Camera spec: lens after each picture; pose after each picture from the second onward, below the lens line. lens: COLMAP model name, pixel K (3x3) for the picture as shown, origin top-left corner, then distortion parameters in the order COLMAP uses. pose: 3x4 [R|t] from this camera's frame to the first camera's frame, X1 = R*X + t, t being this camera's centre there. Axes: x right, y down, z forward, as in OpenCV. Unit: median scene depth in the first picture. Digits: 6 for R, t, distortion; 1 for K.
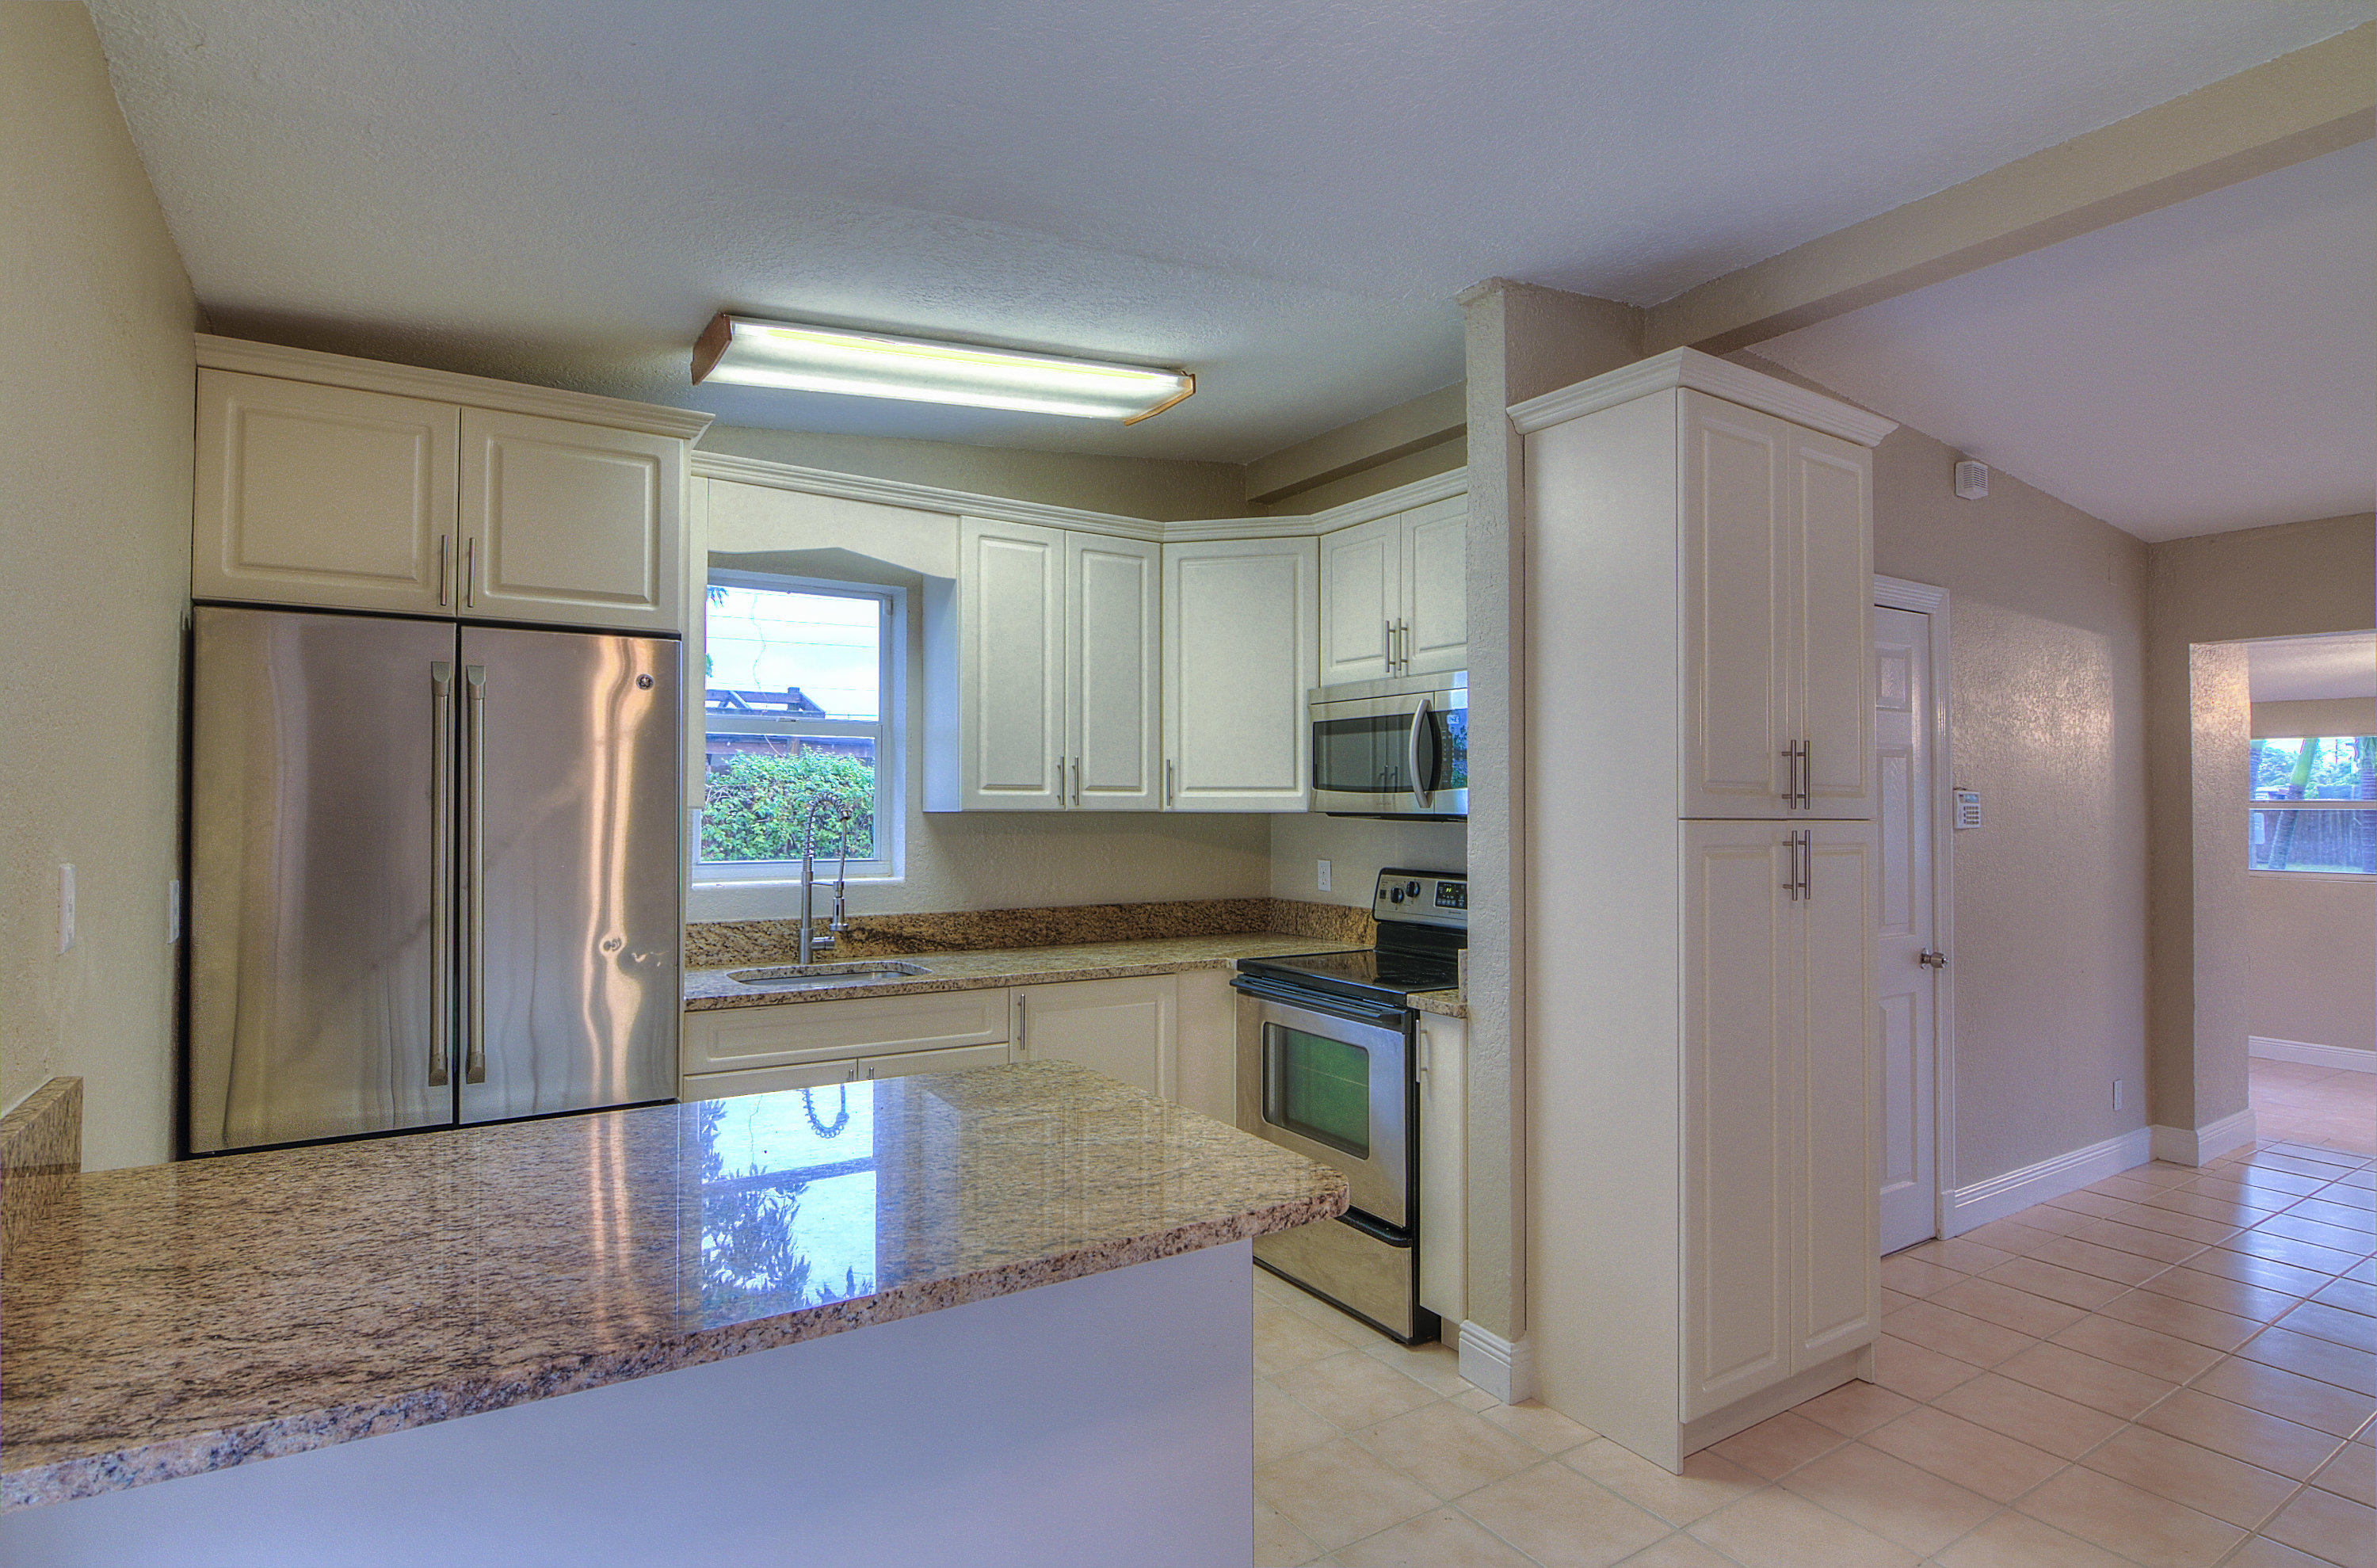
lens RADIAL K [[1210.2, 0, 1196.2], [0, 1210.2, 791.3], [0, 0, 1]] dist [-0.010917, -0.005151]
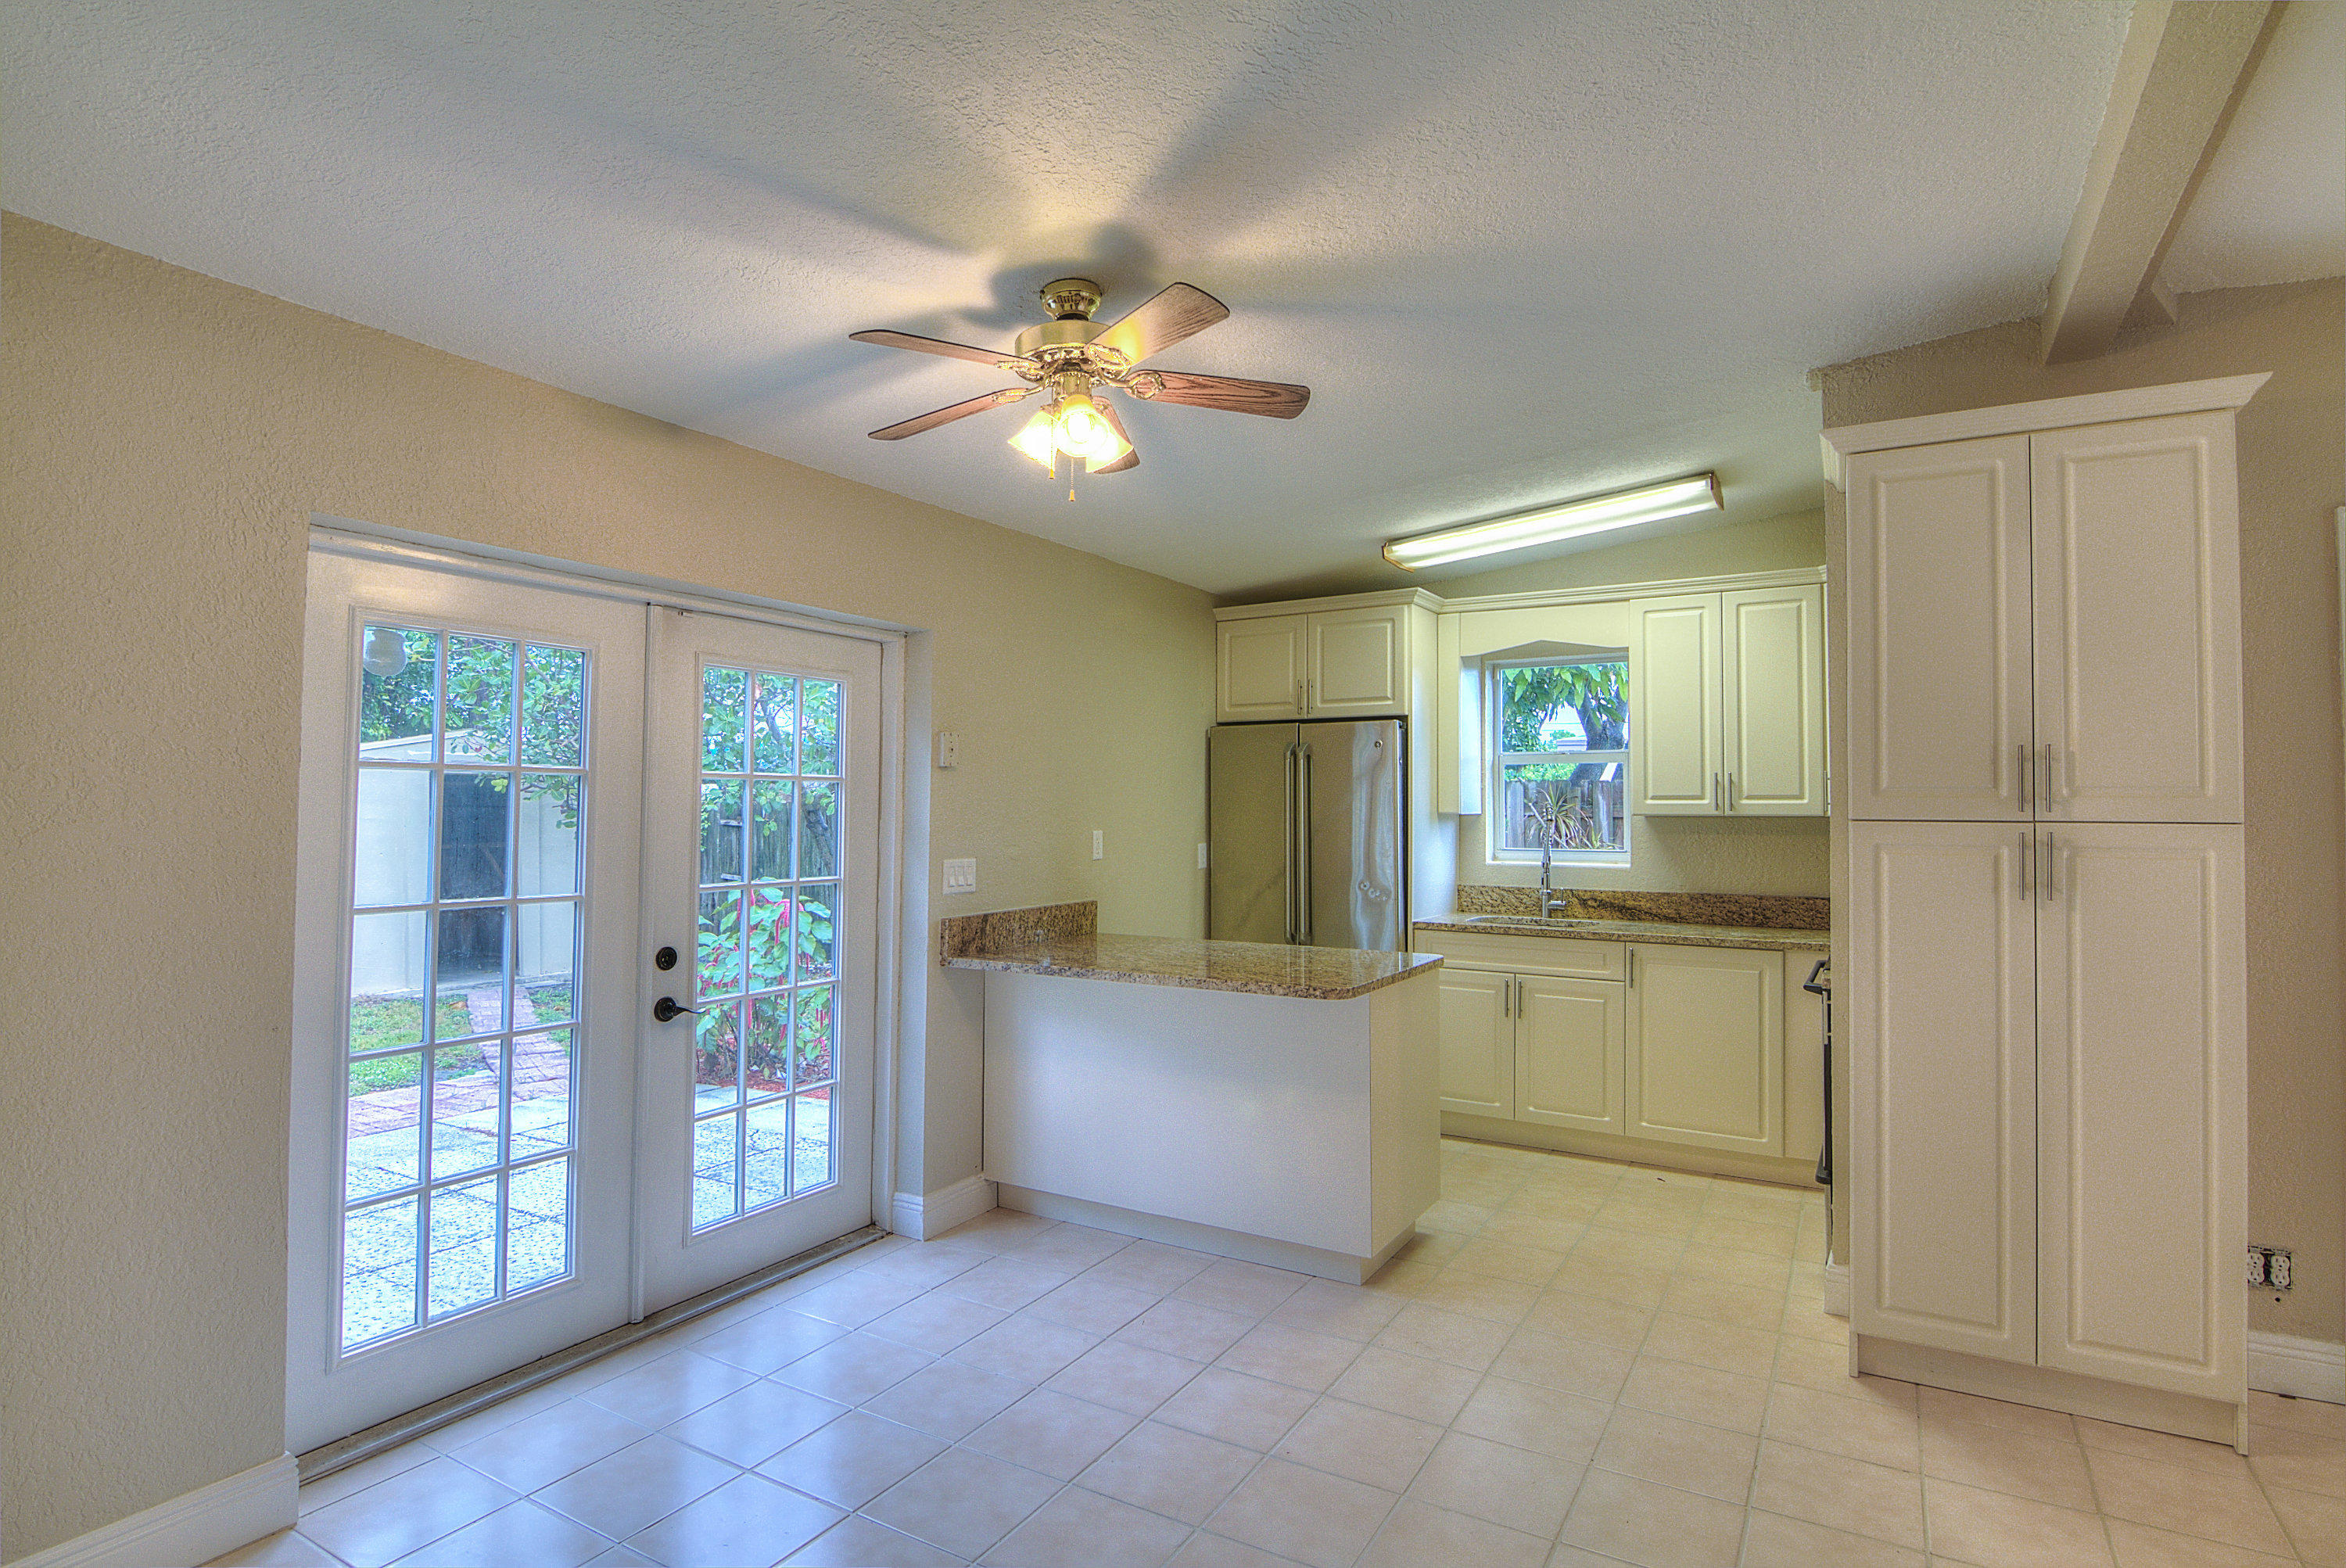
lens RADIAL K [[1194.4, 0, 1157.8], [0, 1194.4, 775.1], [0, 0, 1]] dist [-0.010917, -0.005151]
pose [[0.447215, -0.030525, -0.893905, 0.744119], [0.010770, 0.999529, -0.028744, 0.003254], [0.894362, 0.003228, 0.447333, -0.083175]]
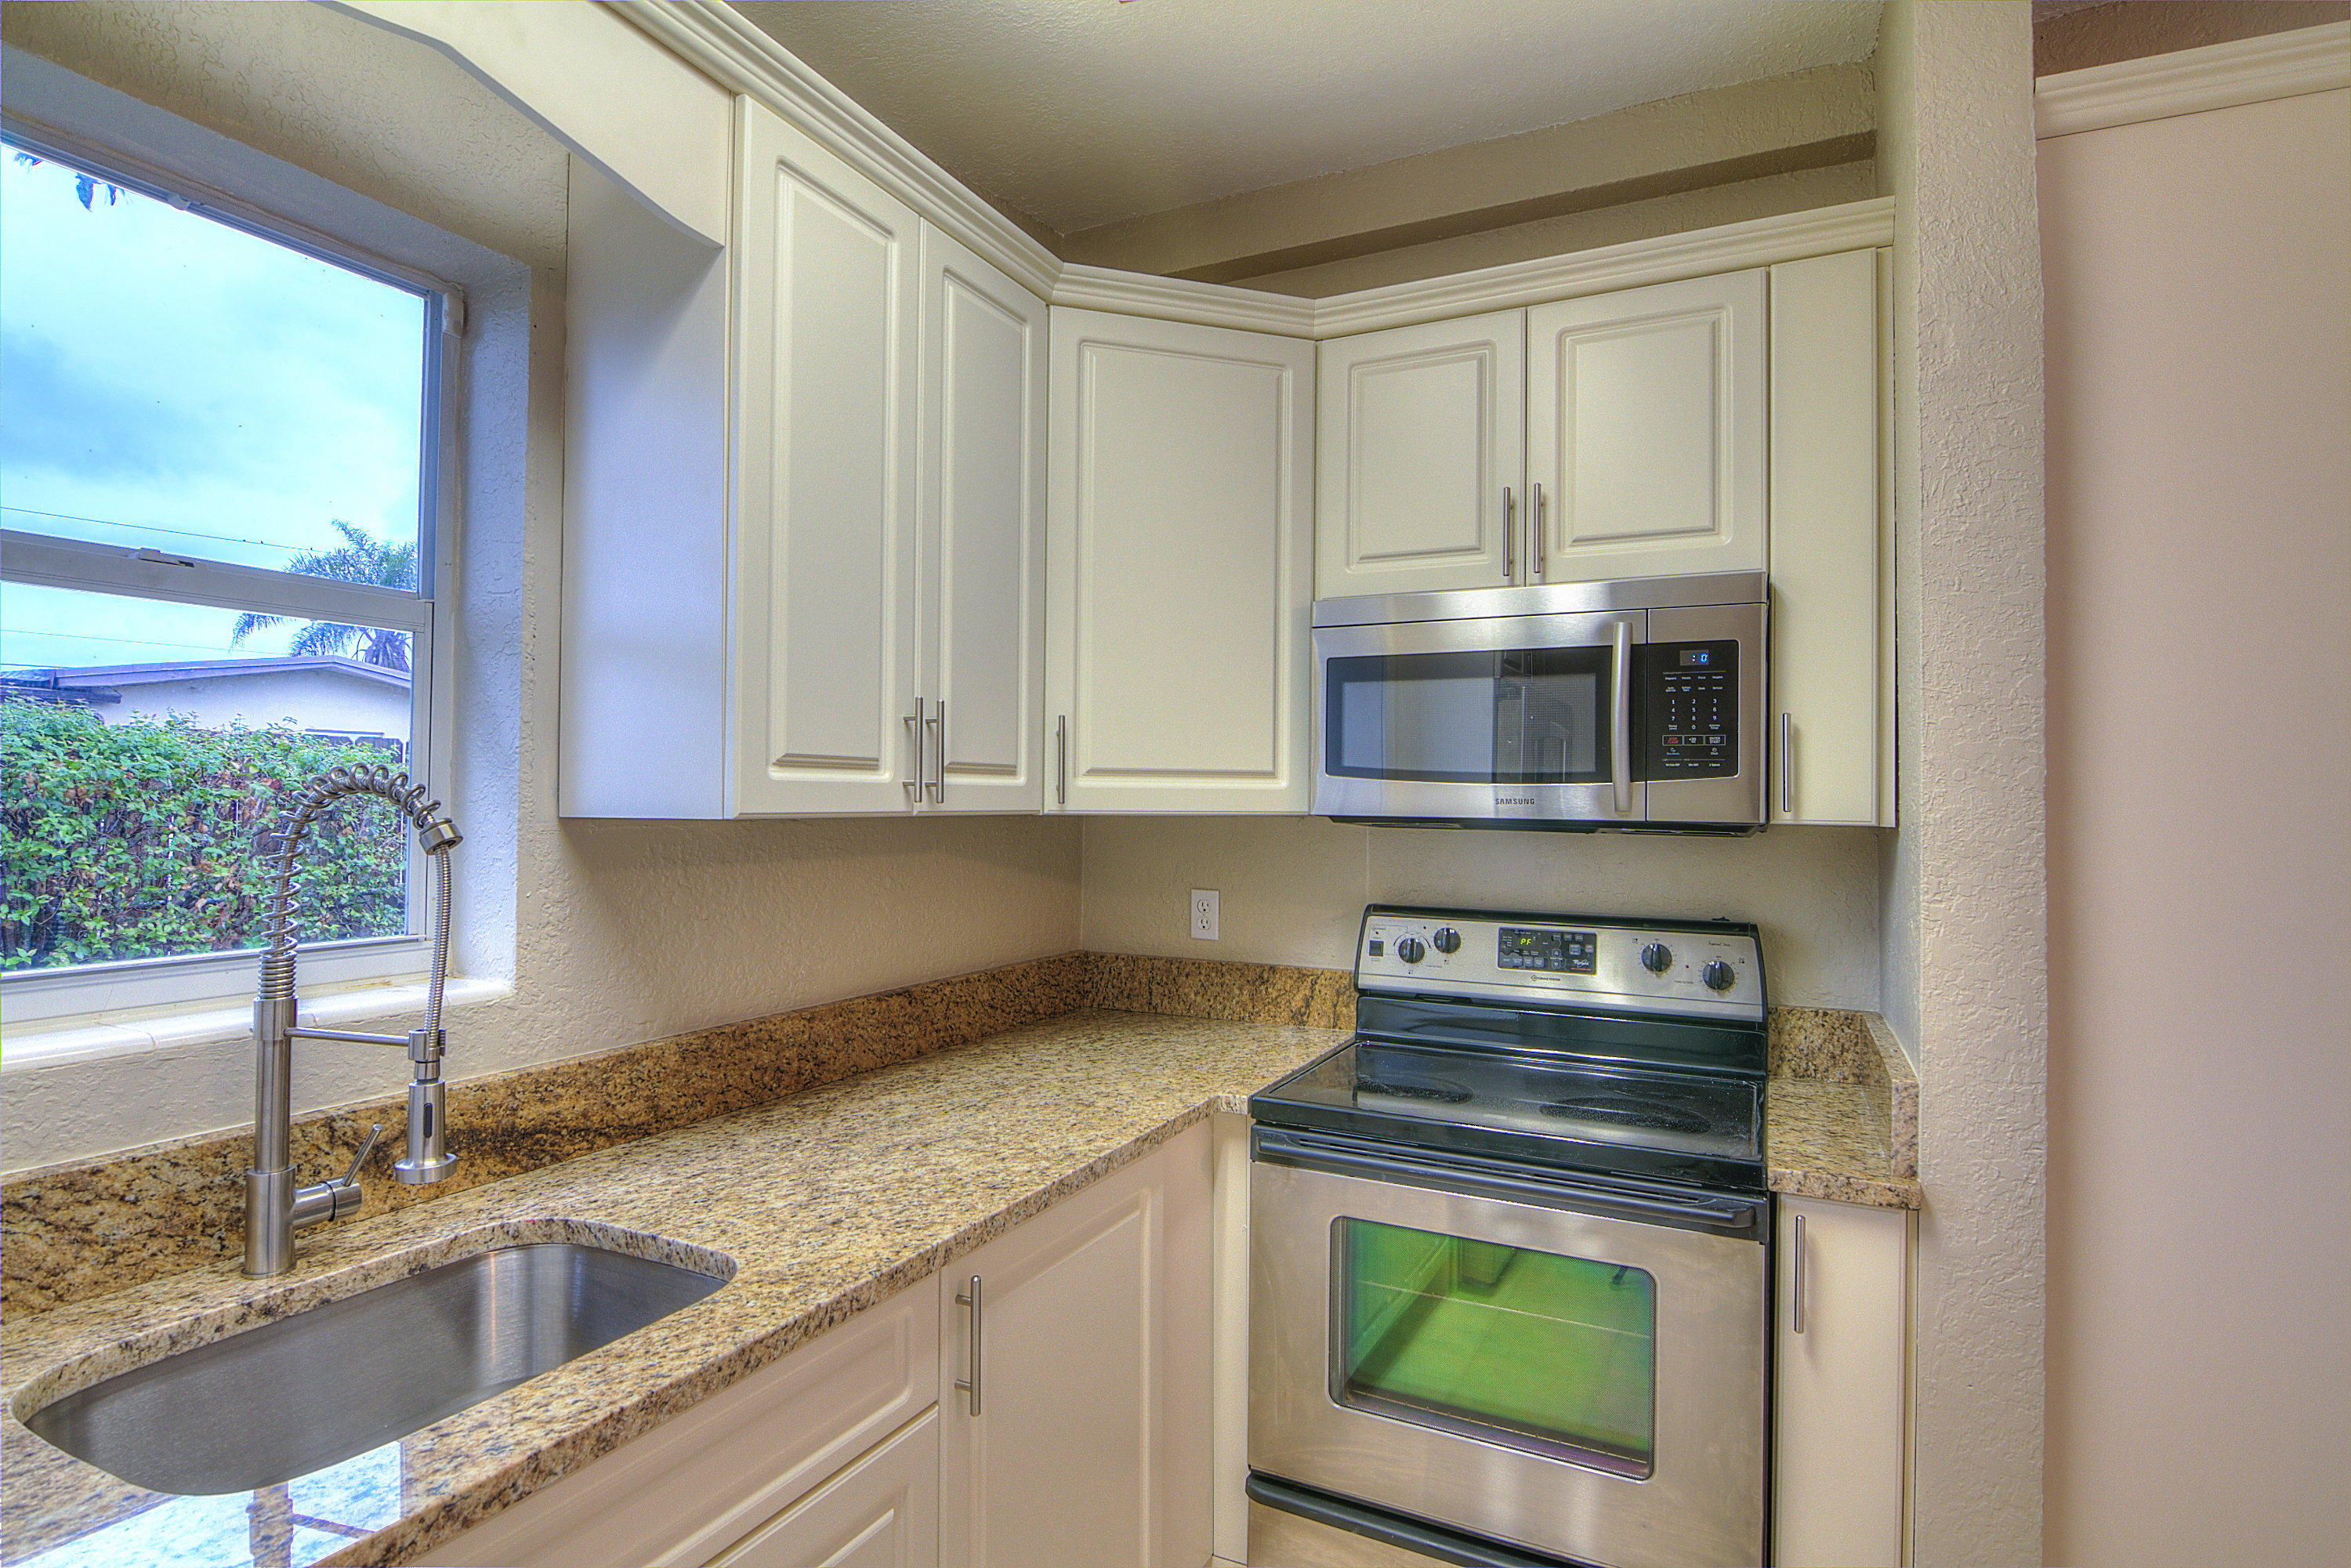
lens RADIAL K [[1196.9, 0, 1137.9], [0, 1196.9, 779.4], [0, 0, 1]] dist [-0.010917, -0.005151]
pose [[0.866555, 0.010178, 0.498978, -0.265898], [-0.010793, 0.999940, -0.001653, 0.001895], [-0.498965, -0.003953, 0.866613, 0.561998]]
